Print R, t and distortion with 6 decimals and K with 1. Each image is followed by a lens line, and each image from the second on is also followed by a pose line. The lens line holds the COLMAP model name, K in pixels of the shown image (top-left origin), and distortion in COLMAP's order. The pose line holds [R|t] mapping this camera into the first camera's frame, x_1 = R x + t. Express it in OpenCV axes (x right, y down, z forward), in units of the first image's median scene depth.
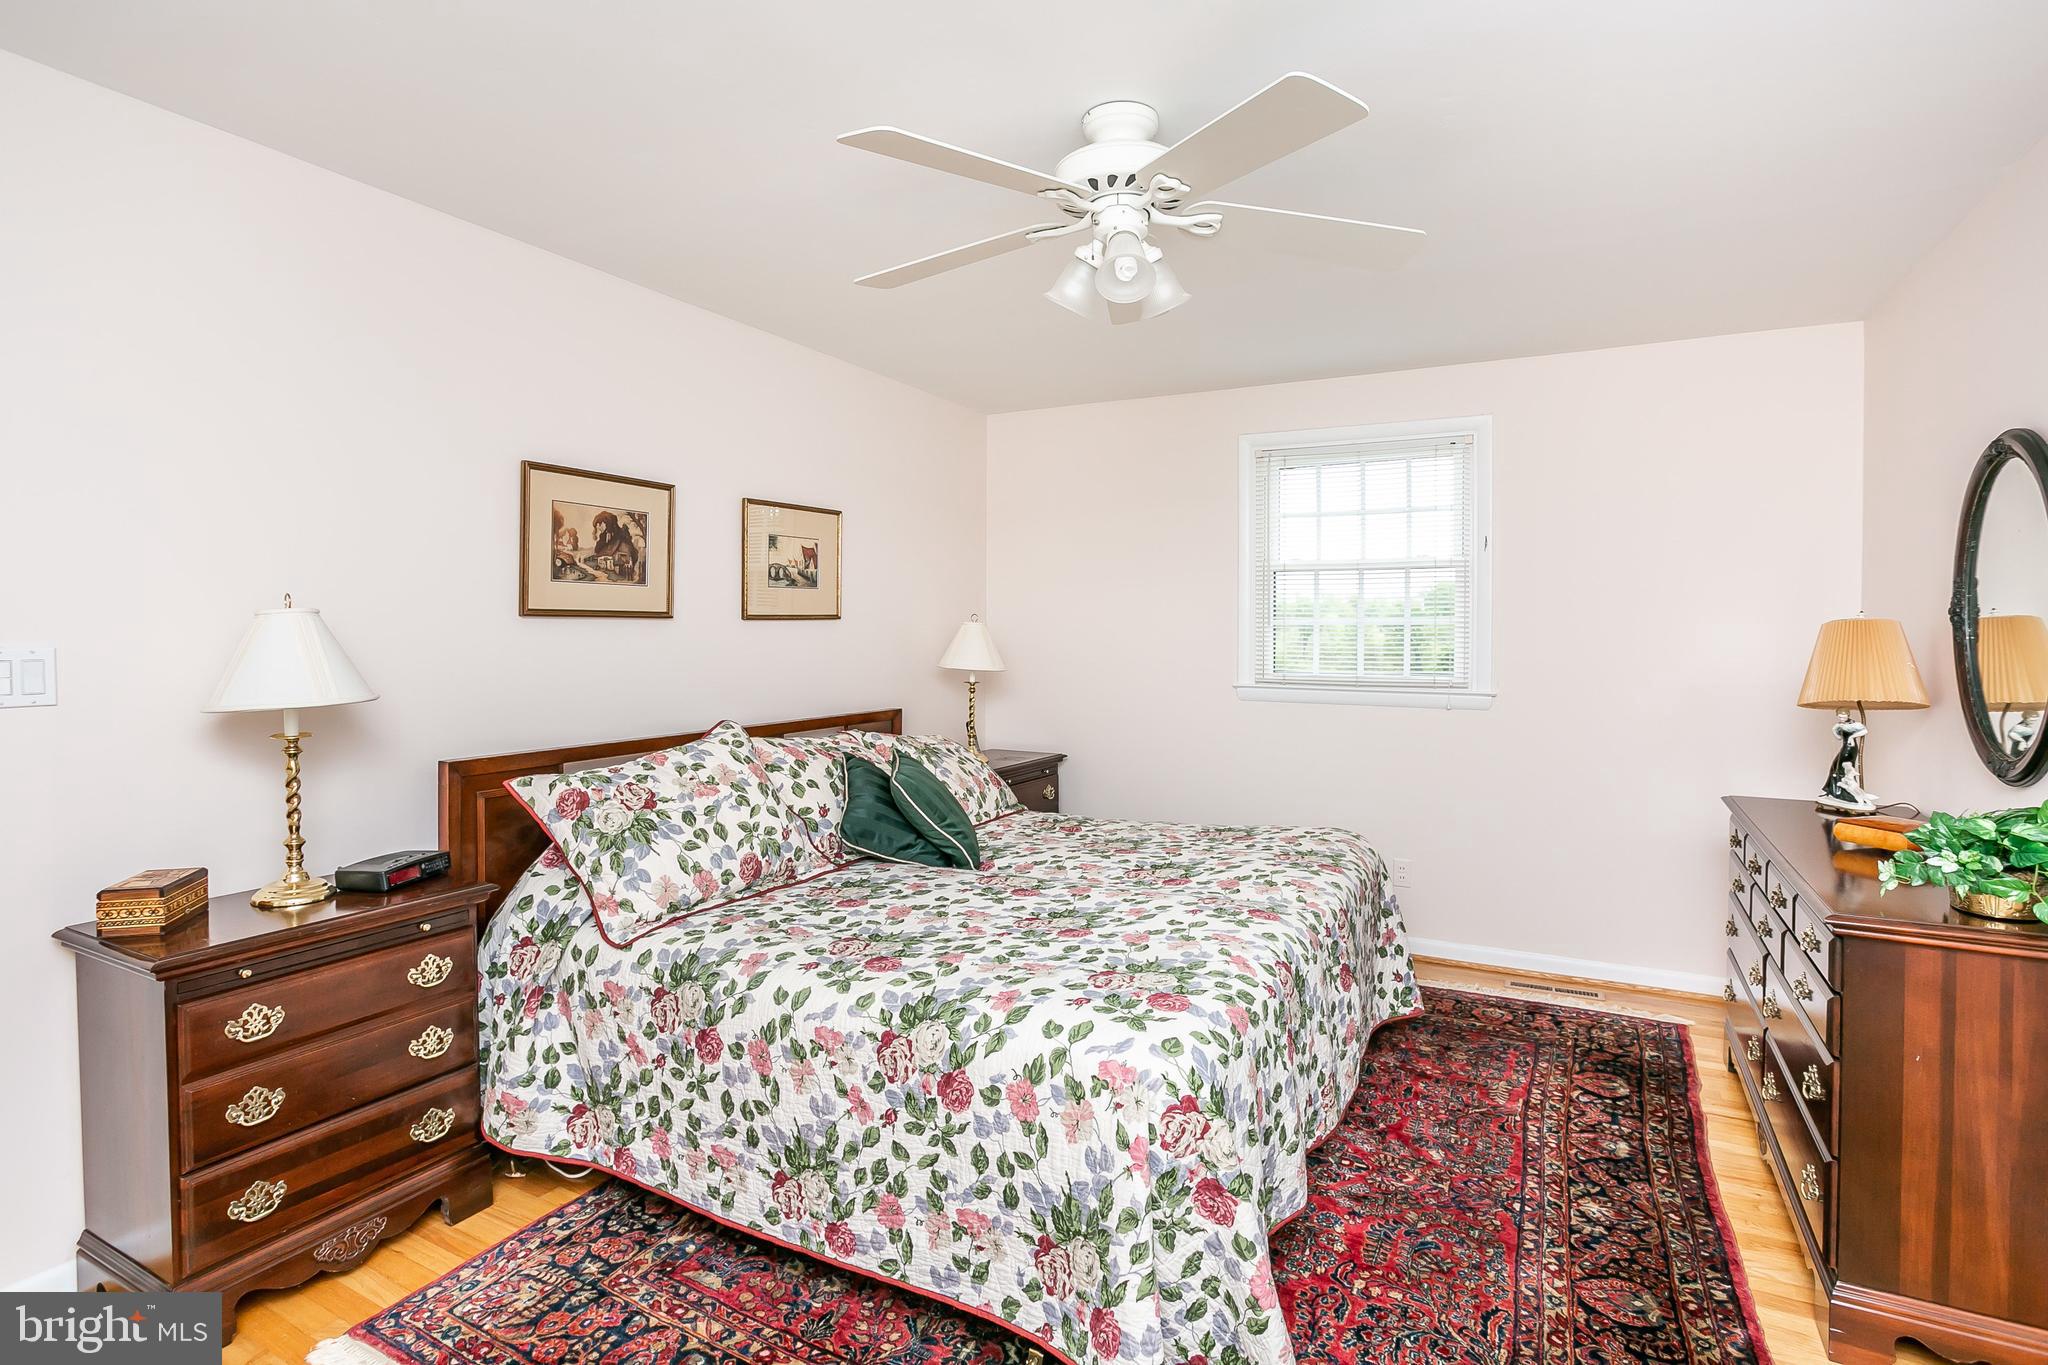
lens RADIAL K [[1004.8, 0, 1018.6], [0, 1004.8, 667.6], [0, 0, 1]] dist [-0.001527, 0.007578]
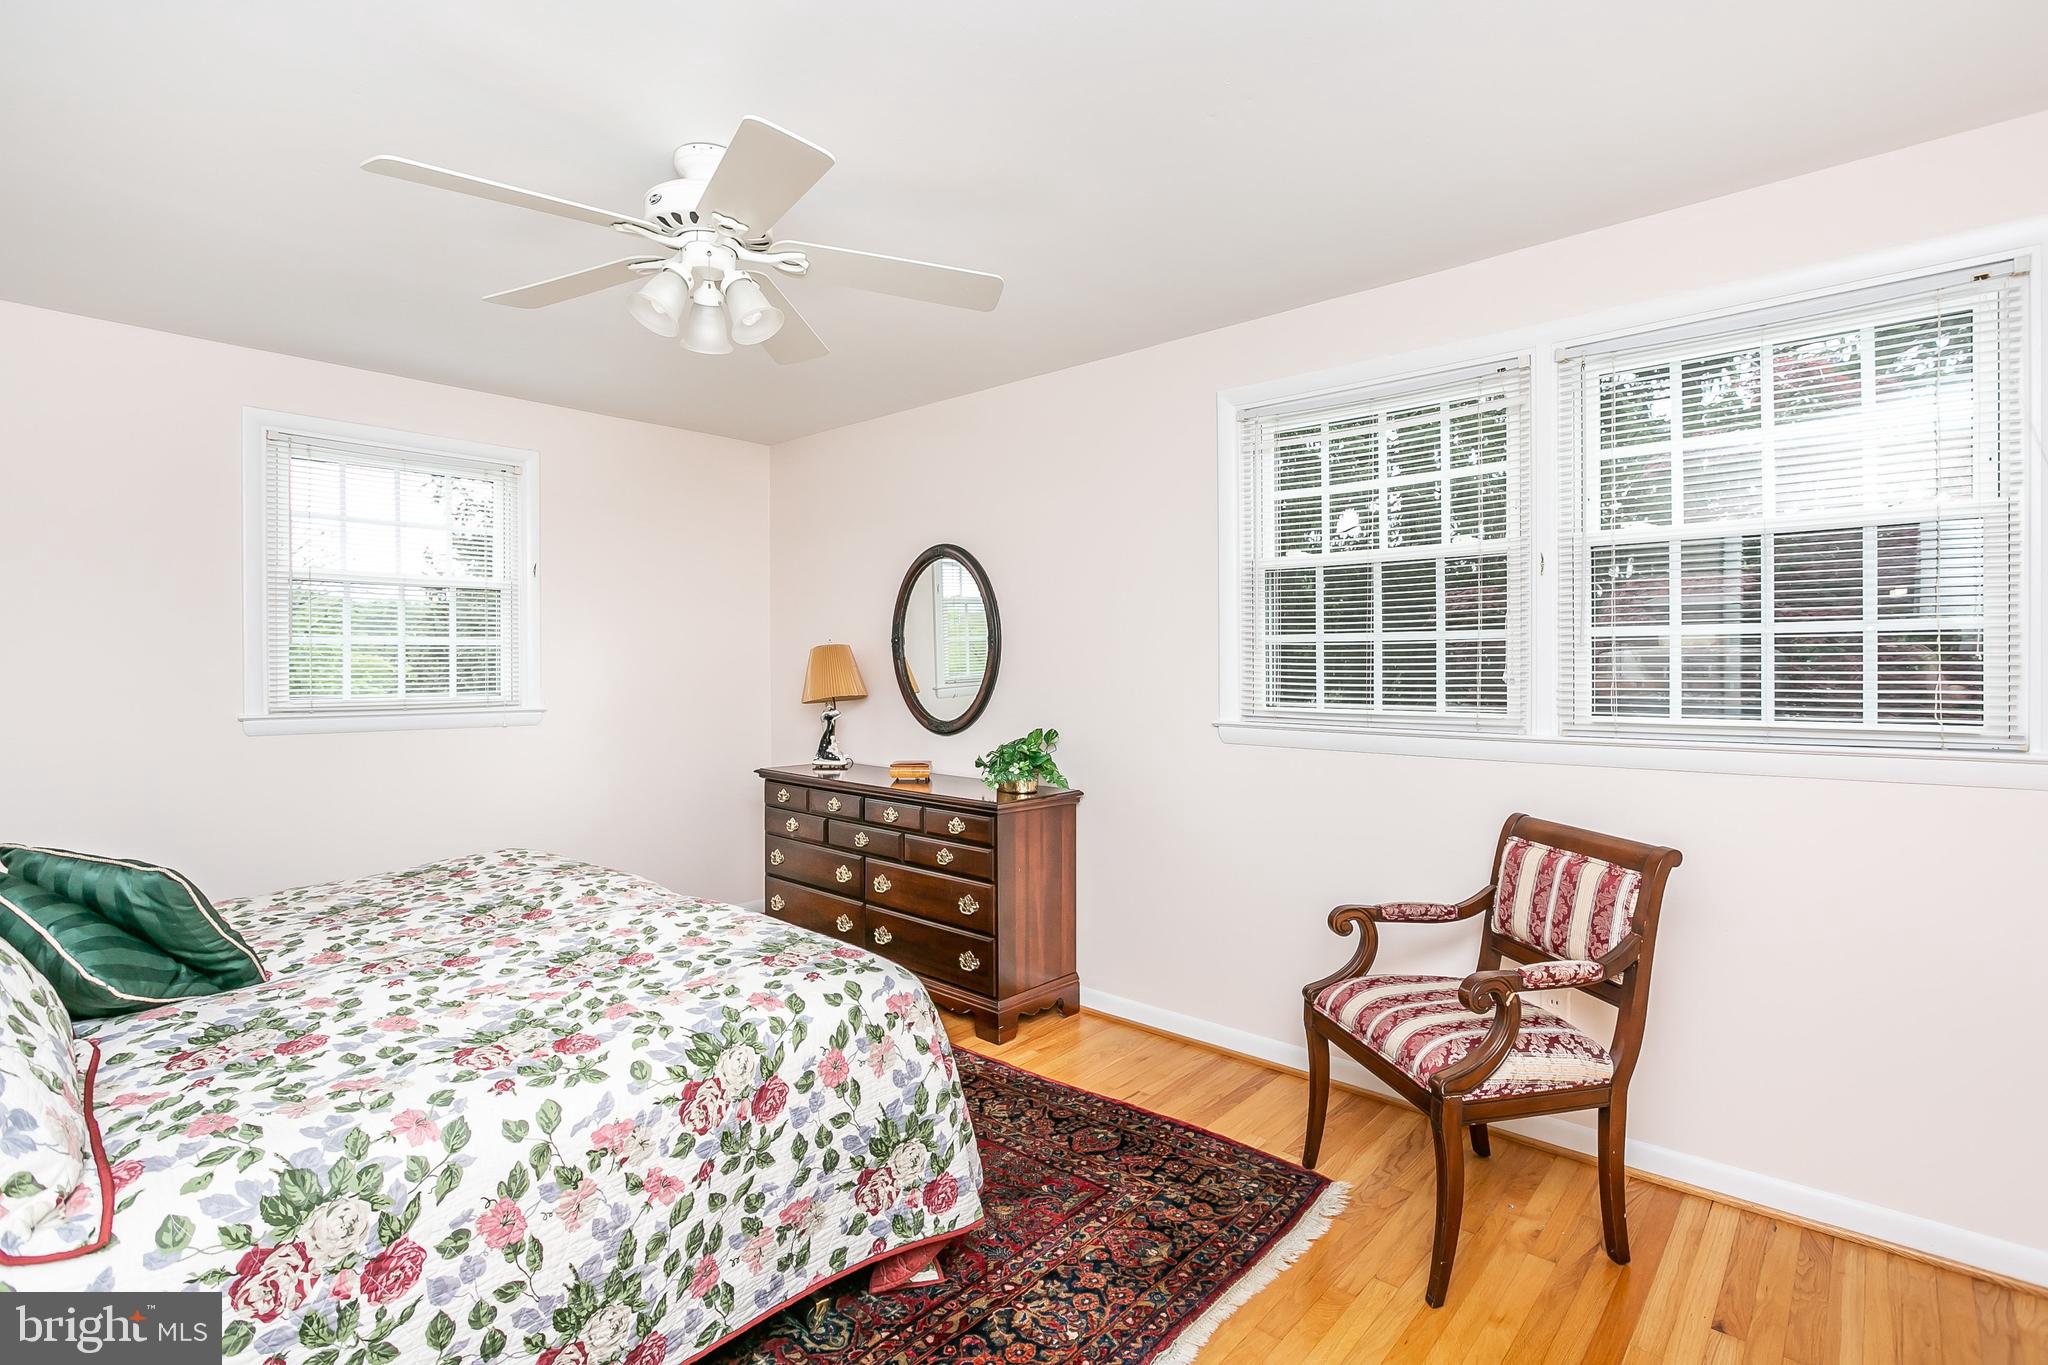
lens RADIAL K [[1004.8, 0, 1013.4], [0, 1004.8, 671.9], [0, 0, 1]] dist [-0.001527, 0.007578]
pose [[0.232376, -0.010261, 0.972572, -0.934234], [0.030268, 0.999536, 0.003313, -0.004765], [-0.972155, 0.028667, 0.232579, 0.488126]]
